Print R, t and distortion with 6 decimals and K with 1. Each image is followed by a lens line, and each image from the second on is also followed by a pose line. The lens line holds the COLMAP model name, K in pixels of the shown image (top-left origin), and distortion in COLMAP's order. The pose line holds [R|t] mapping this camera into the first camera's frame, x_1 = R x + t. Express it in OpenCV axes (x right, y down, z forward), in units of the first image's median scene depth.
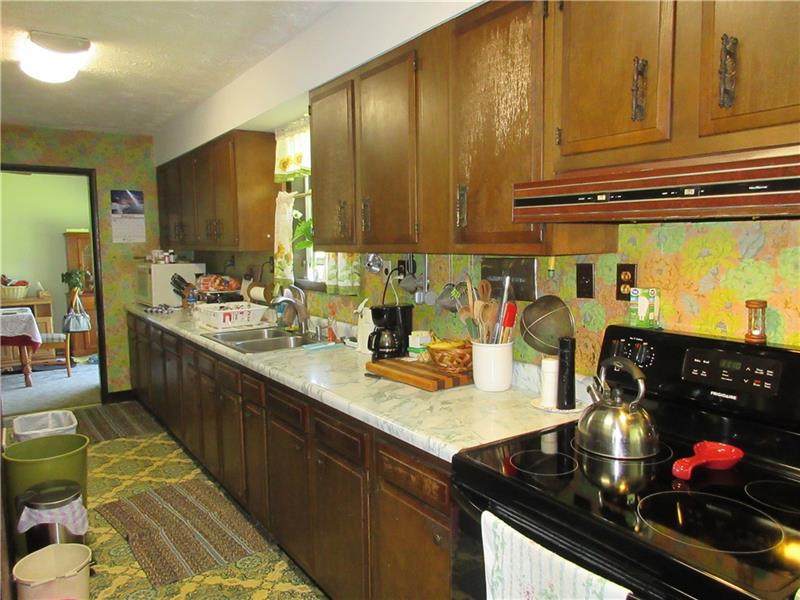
lens RADIAL K [[593.8, 0, 399.1], [0, 593.8, 303.3], [0, 0, 1]] dist [-0.008788, 0.003598]
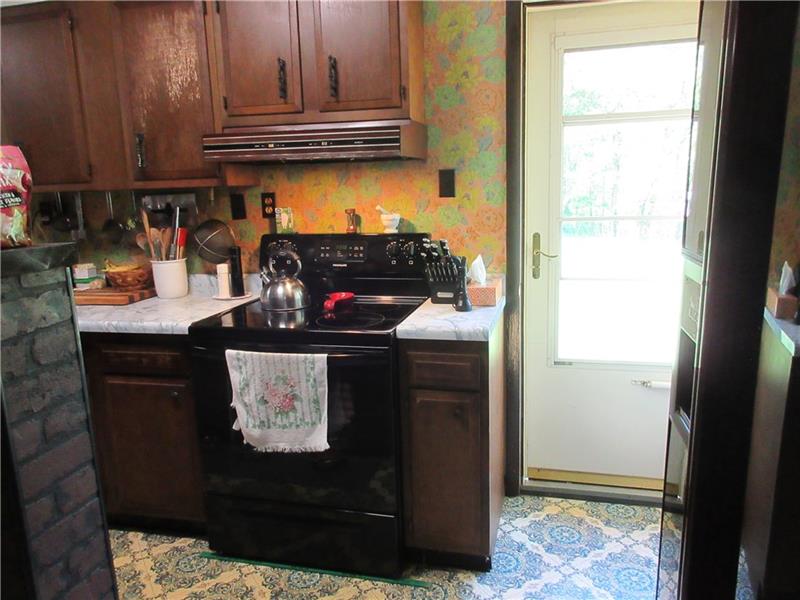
lens RADIAL K [[593.8, 0, 401.7], [0, 593.8, 301.4], [0, 0, 1]] dist [-0.008788, 0.003598]
pose [[0.742379, -0.135140, 0.656209, -0.405060], [0.089143, 0.990661, 0.103169, 0.084848], [-0.664023, -0.018093, 0.747493, -0.358093]]
